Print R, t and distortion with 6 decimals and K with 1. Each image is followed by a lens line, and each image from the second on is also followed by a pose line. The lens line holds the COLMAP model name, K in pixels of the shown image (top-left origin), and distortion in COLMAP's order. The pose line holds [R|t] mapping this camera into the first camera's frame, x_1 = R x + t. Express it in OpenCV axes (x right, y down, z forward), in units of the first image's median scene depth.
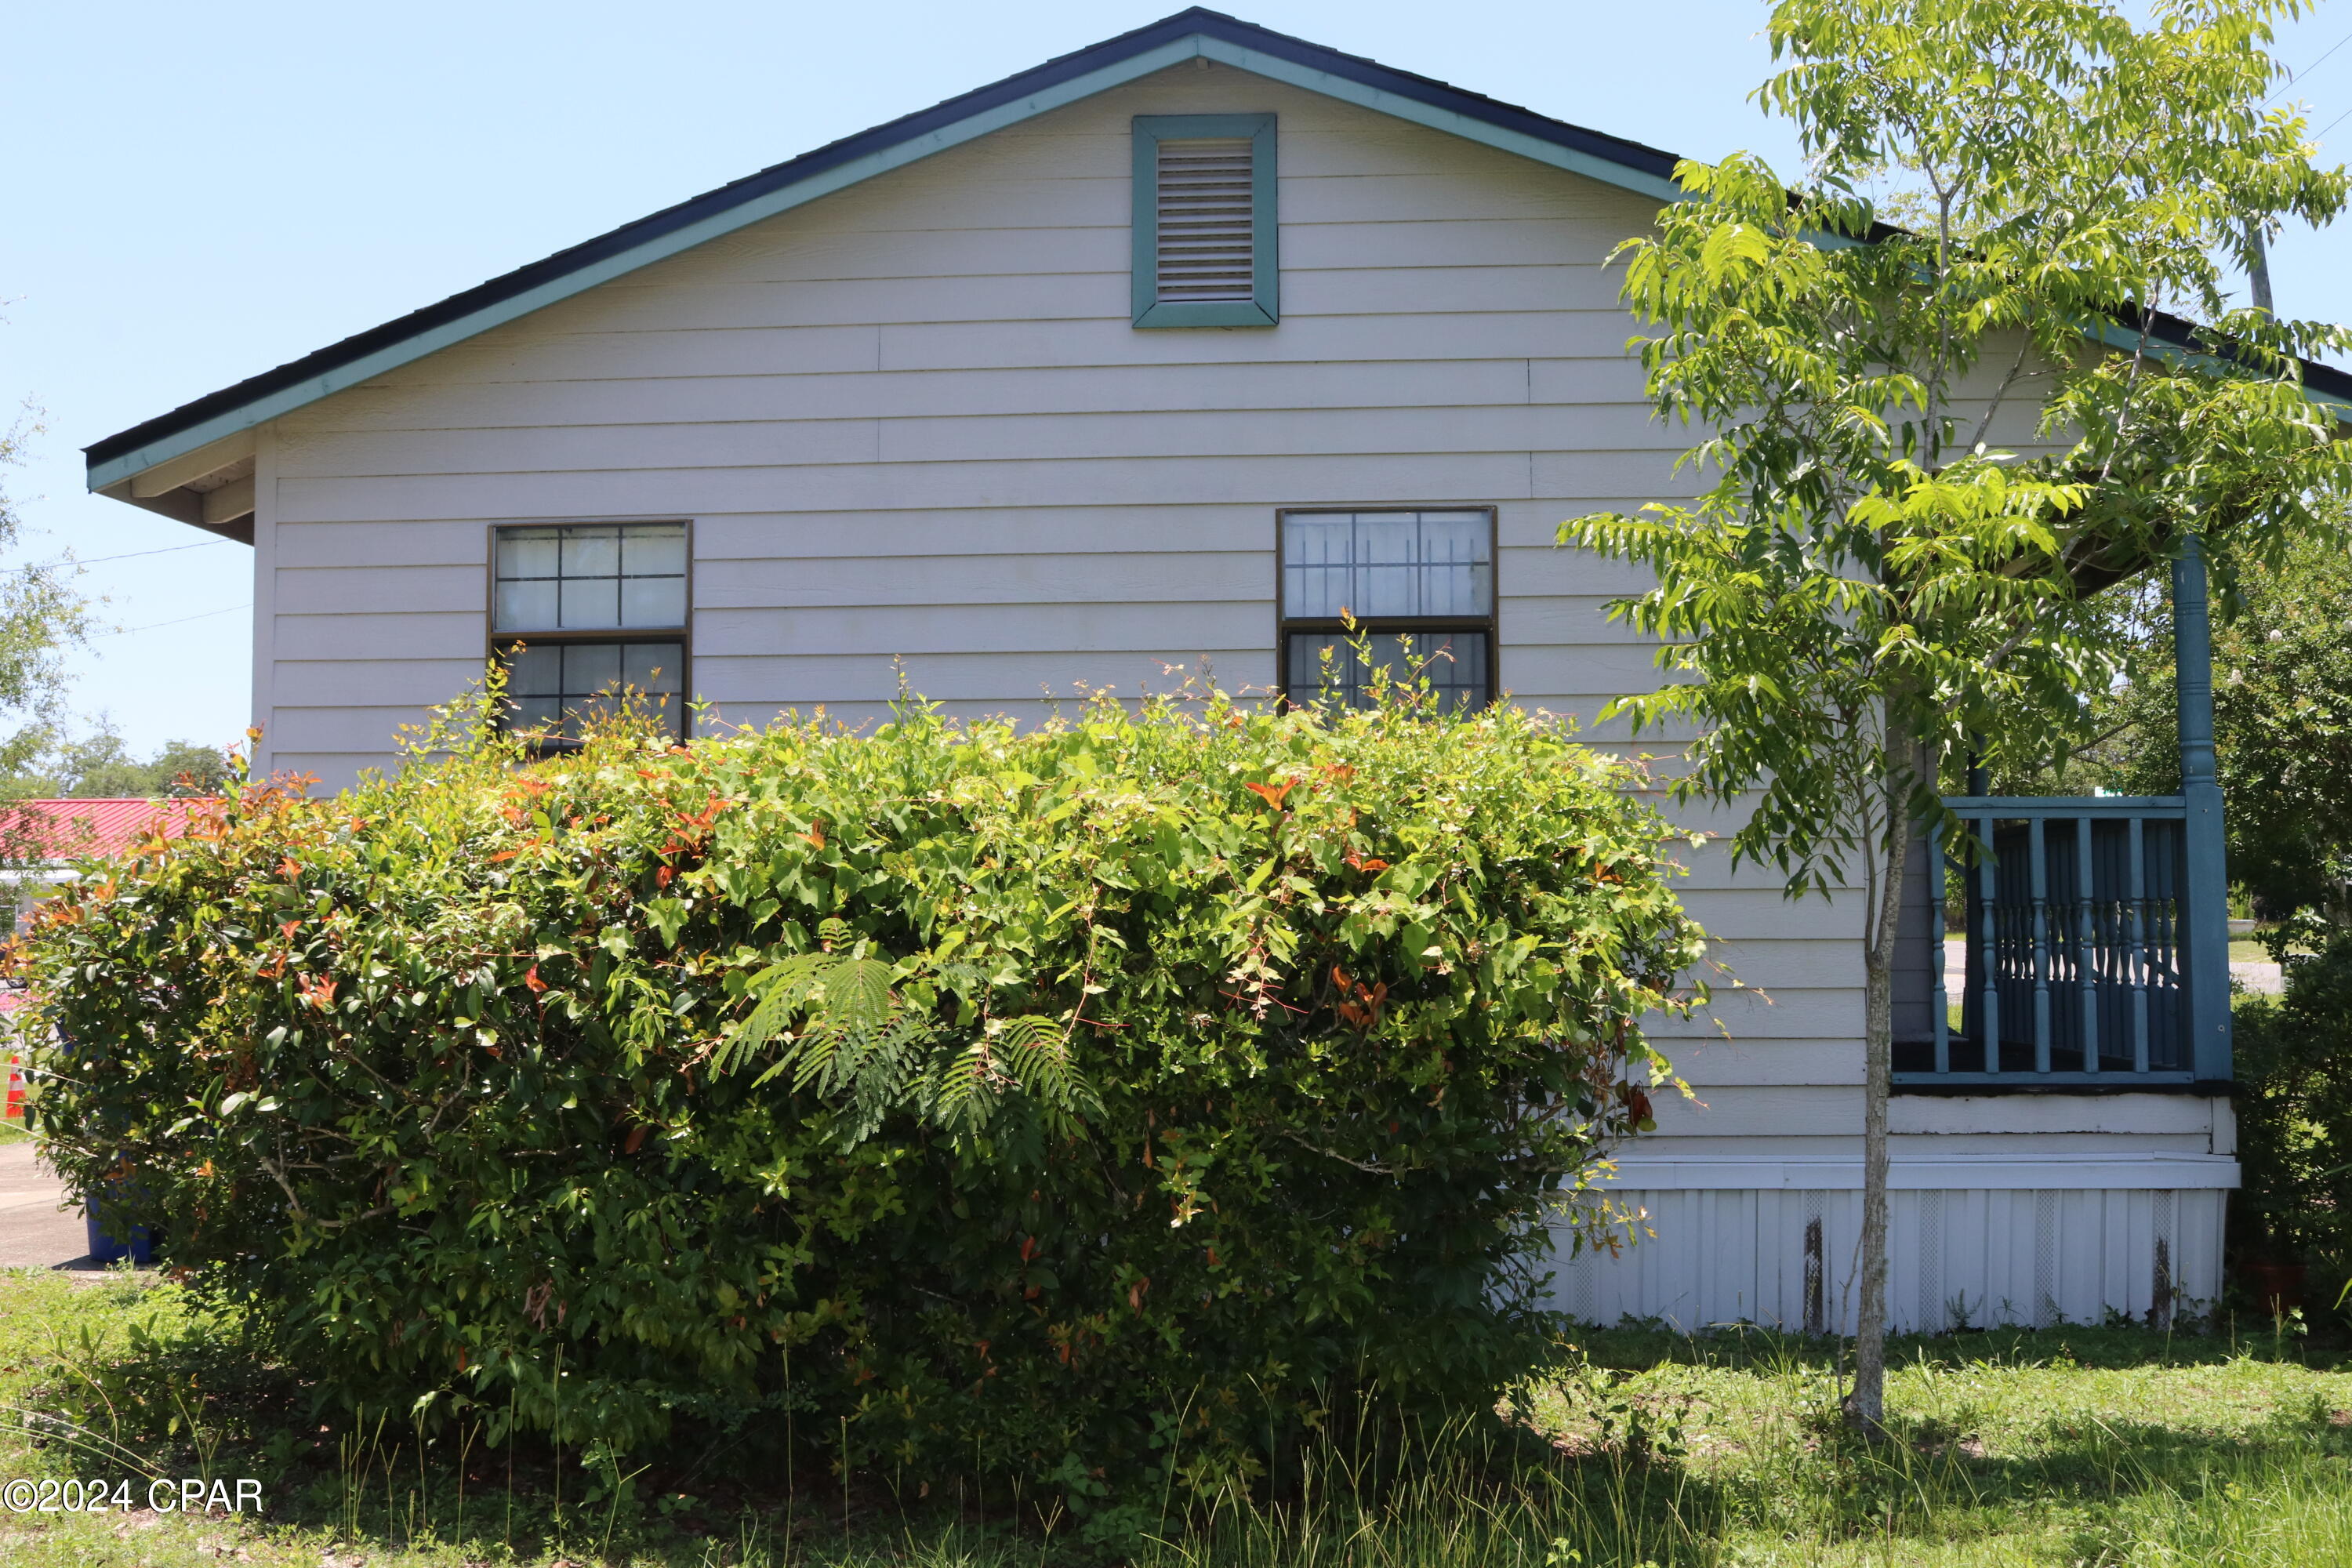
lens RADIAL K [[2571.0, 0, 1134.3], [0, 2571.0, 783.1], [0, 0, 1]] dist [-0.124392, 0.150148]
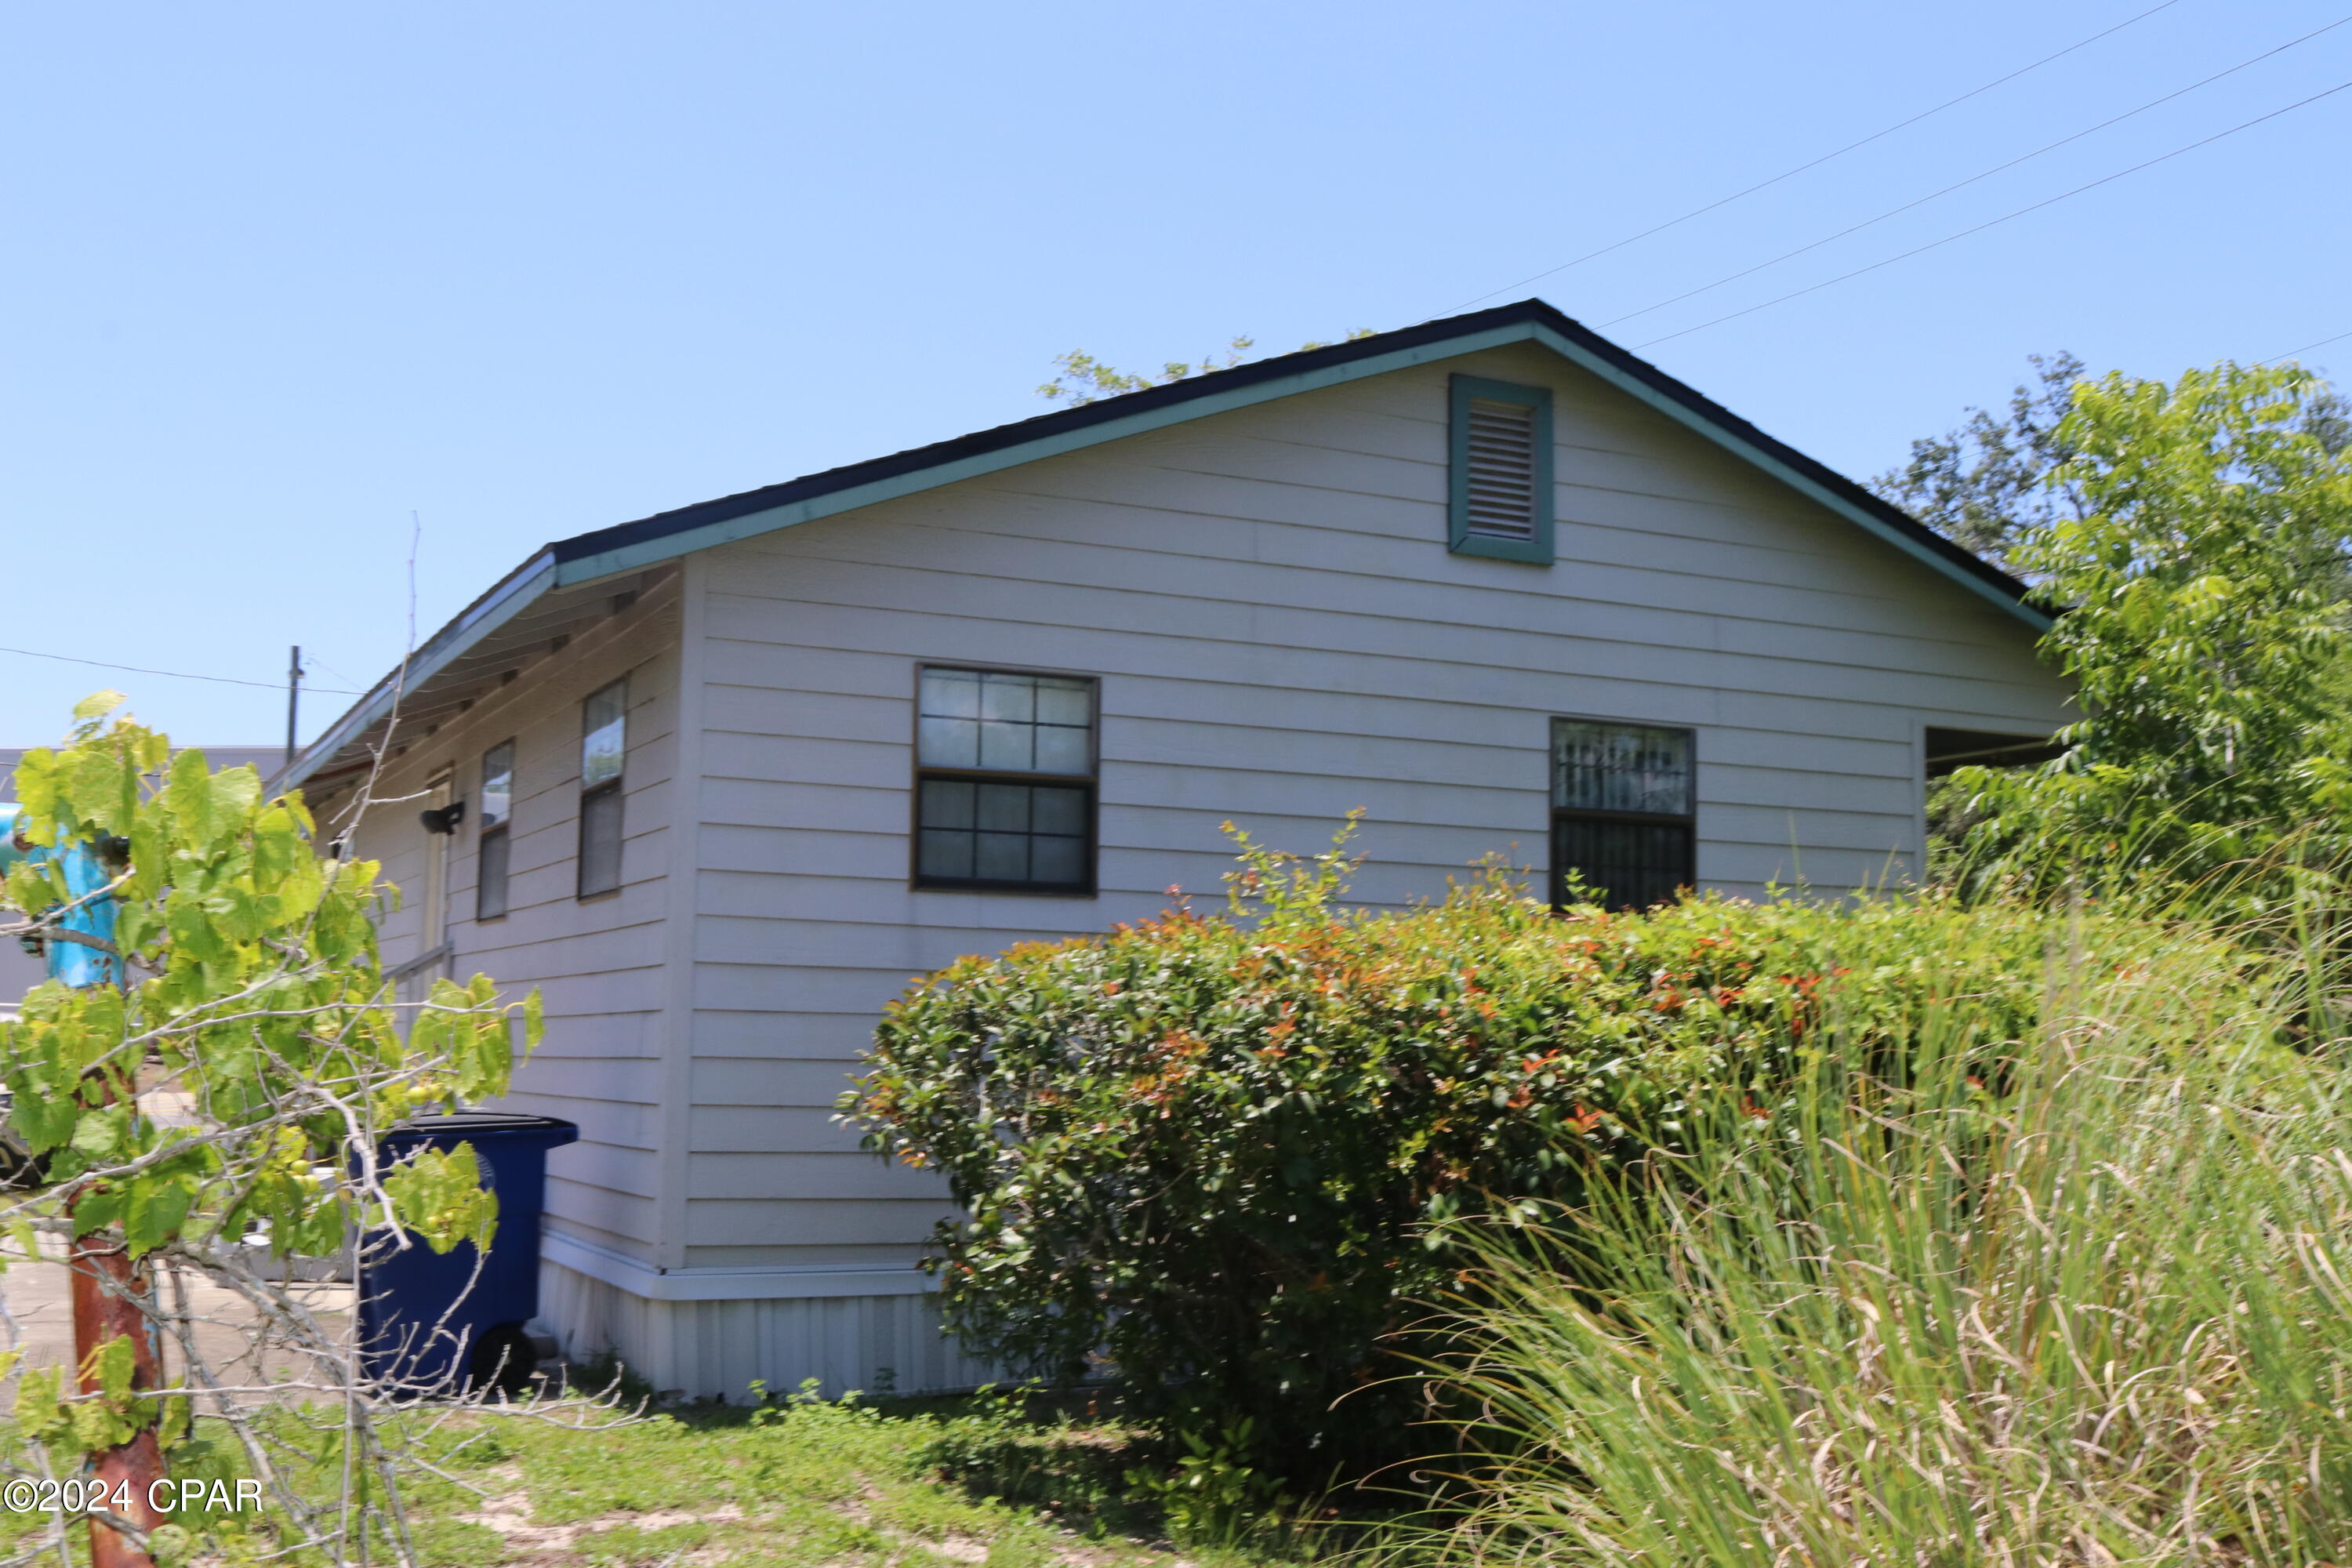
lens RADIAL K [[2571.0, 0, 1134.3], [0, 2571.0, 783.1], [0, 0, 1]] dist [-0.124392, 0.150148]
pose [[0.865419, 0.071872, 0.495868, -0.704382], [-0.048494, 0.997027, -0.059876, 0.006691], [-0.498697, 0.027771, 0.866331, 0.048660]]
